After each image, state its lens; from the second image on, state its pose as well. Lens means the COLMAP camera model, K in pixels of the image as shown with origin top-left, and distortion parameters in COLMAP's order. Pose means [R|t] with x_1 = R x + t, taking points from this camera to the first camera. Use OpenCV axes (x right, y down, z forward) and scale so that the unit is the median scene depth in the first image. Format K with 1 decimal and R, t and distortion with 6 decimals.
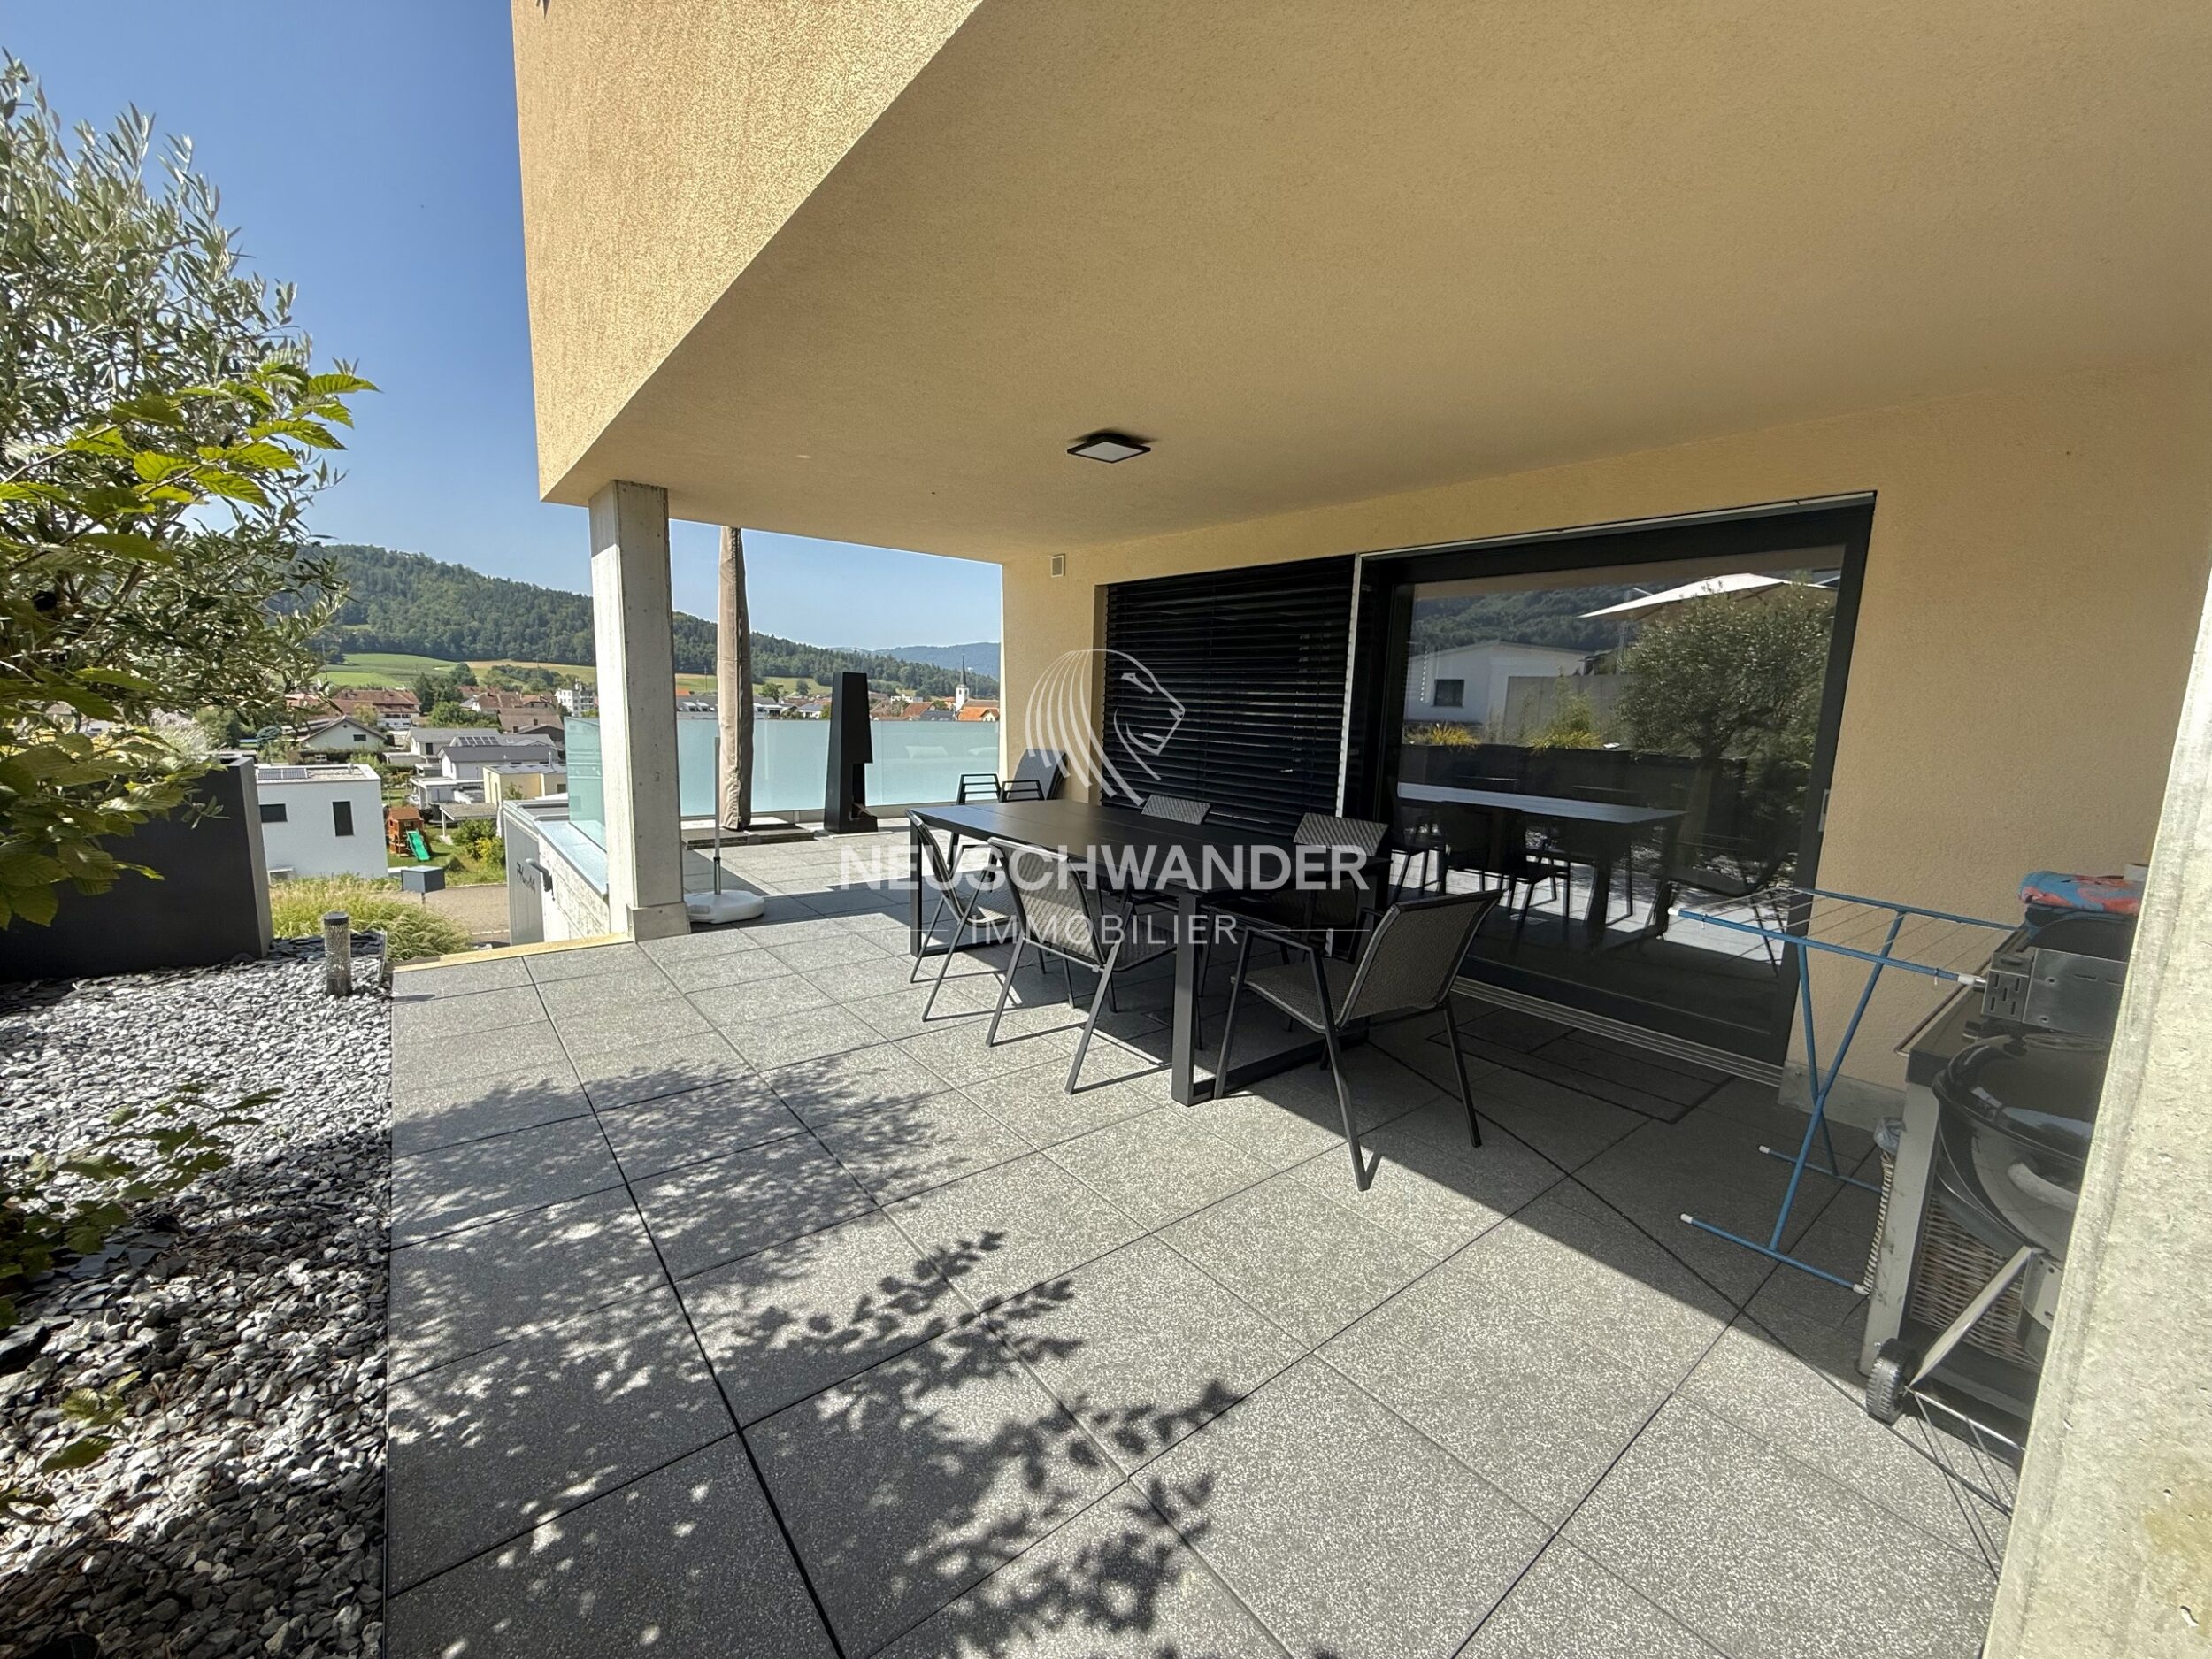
lens RADIAL K [[884.3, 0, 1105.4], [0, 884.3, 829.9], [0, 0, 1]] dist [-0.000325, 0.000111]
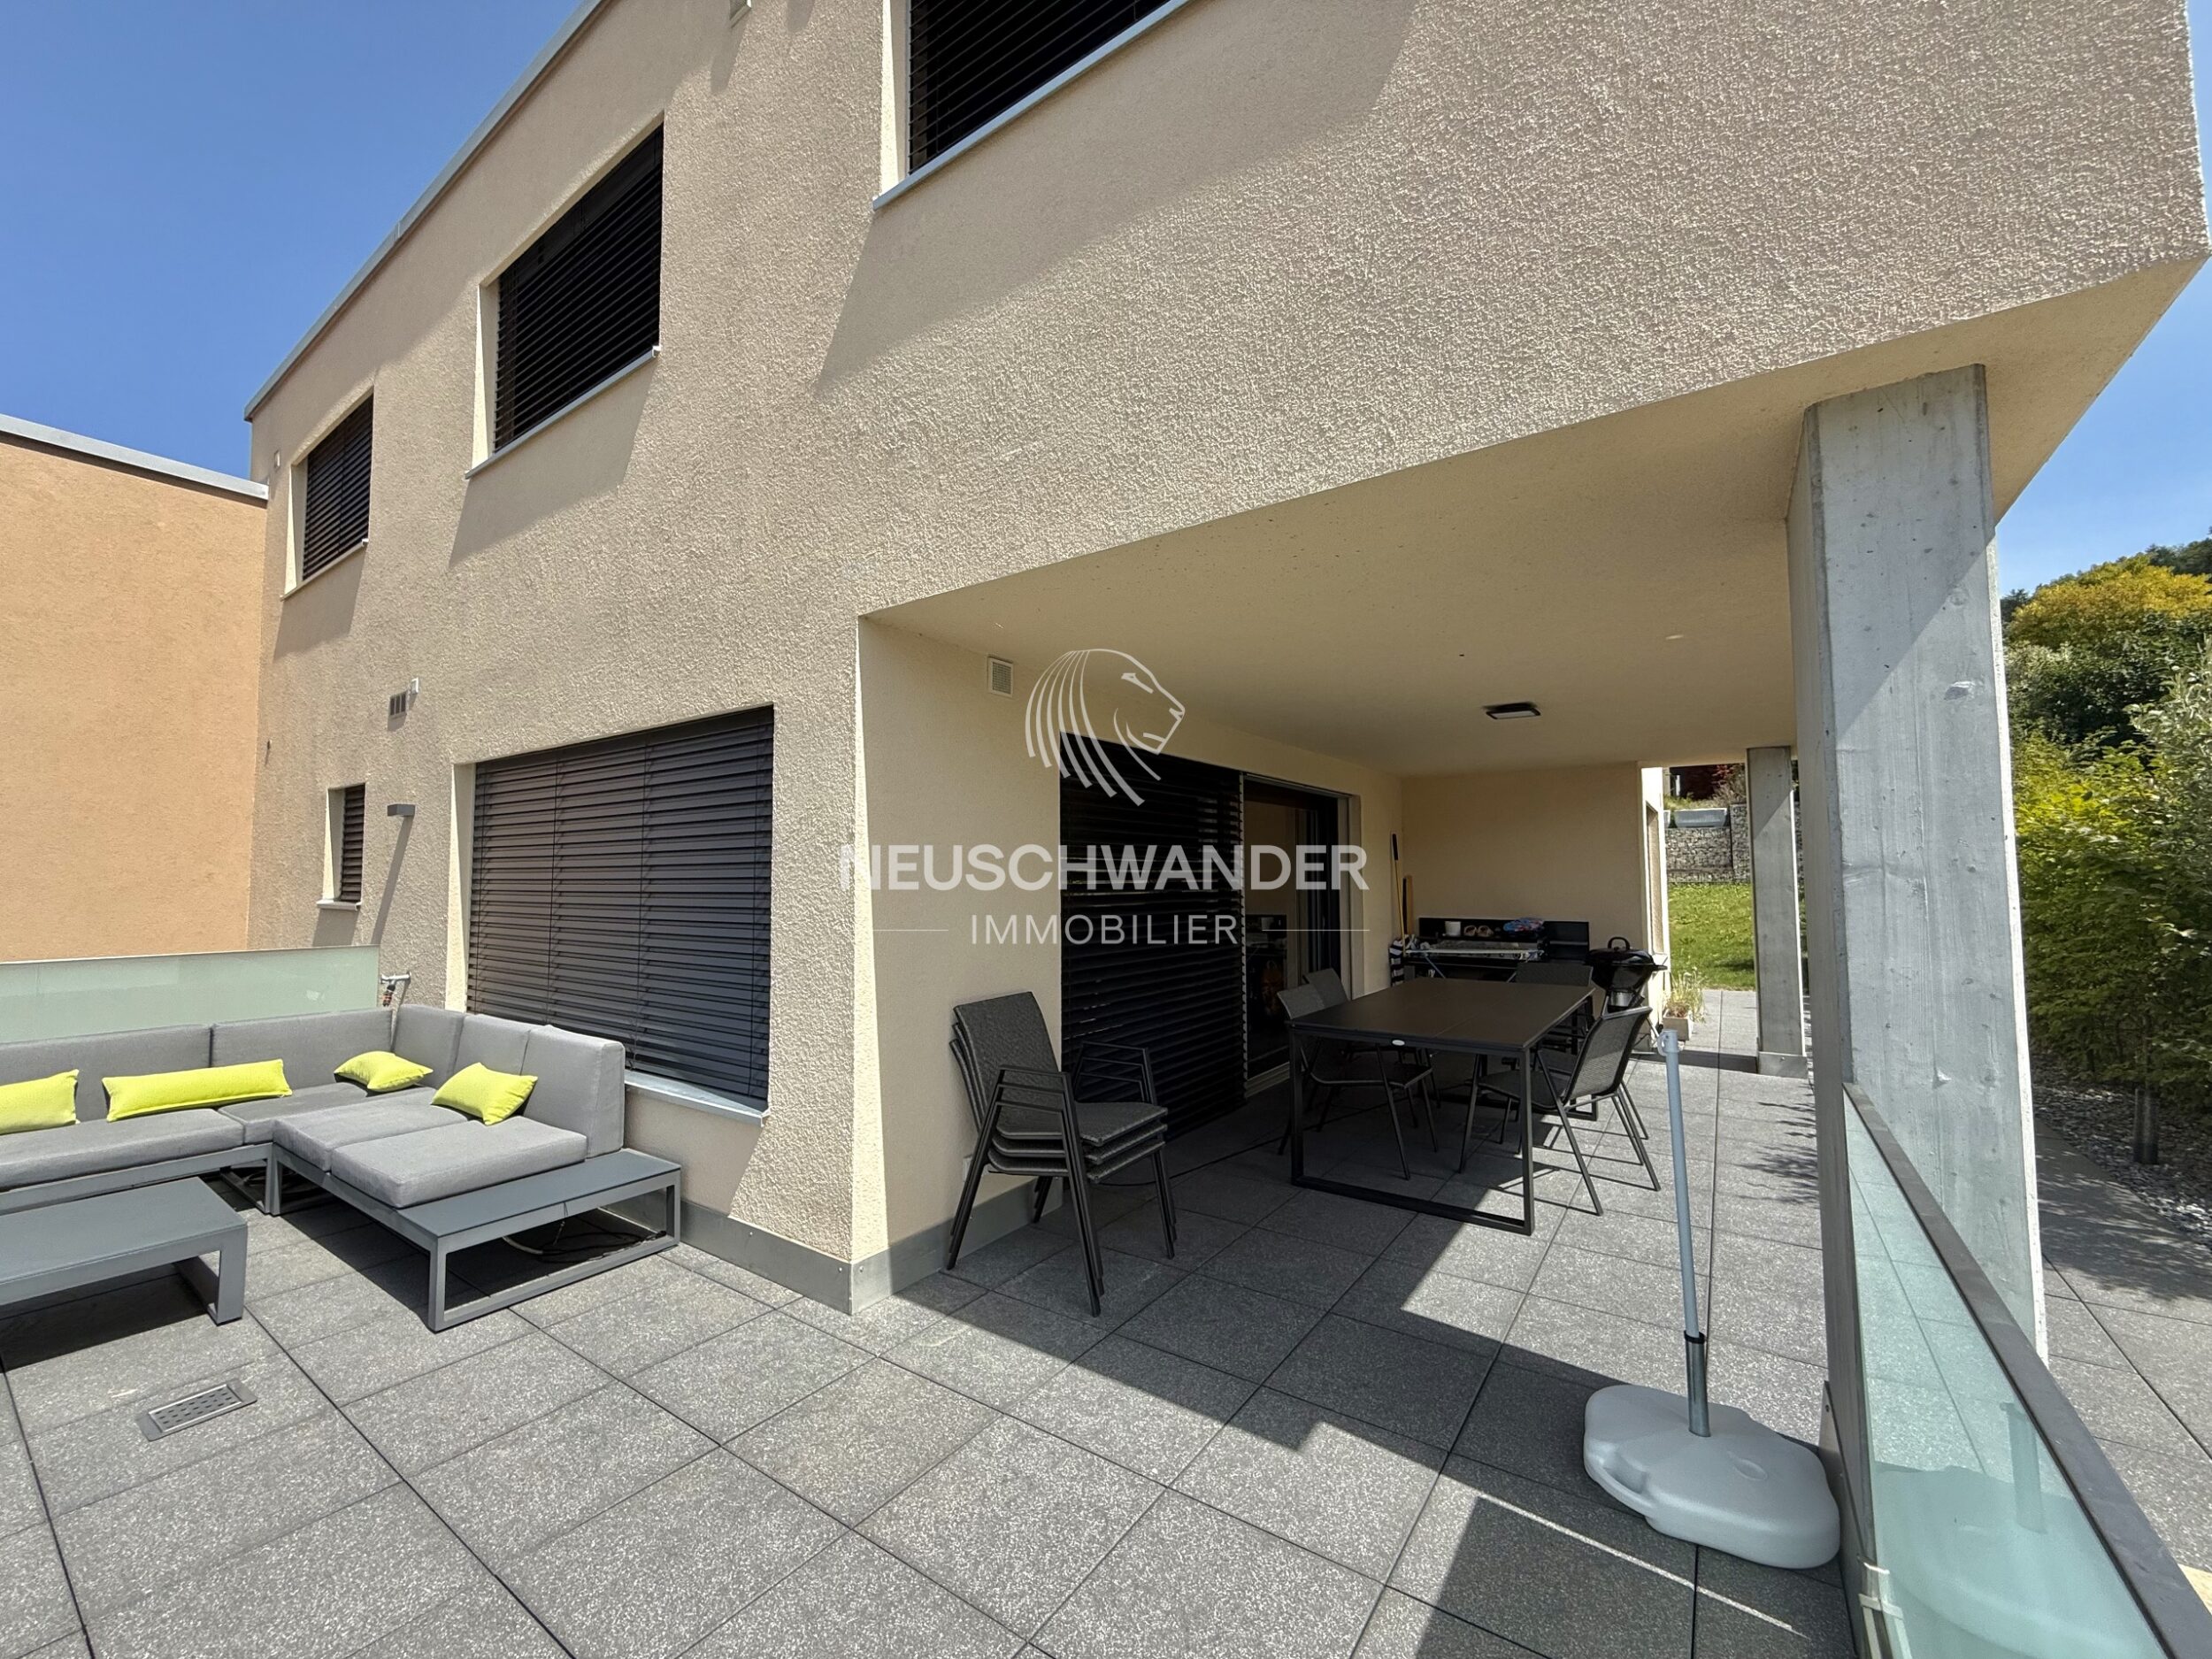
lens RADIAL K [[884.3, 0, 1105.0], [0, 884.3, 834.9], [0, 0, 1]] dist [-0.000325, 0.000111]
pose [[-0.283049, 0.030946, 0.958606, -1.274472], [0.143858, 0.989542, 0.010533, -0.388450], [-0.948255, 0.140885, -0.284541, 2.262734]]
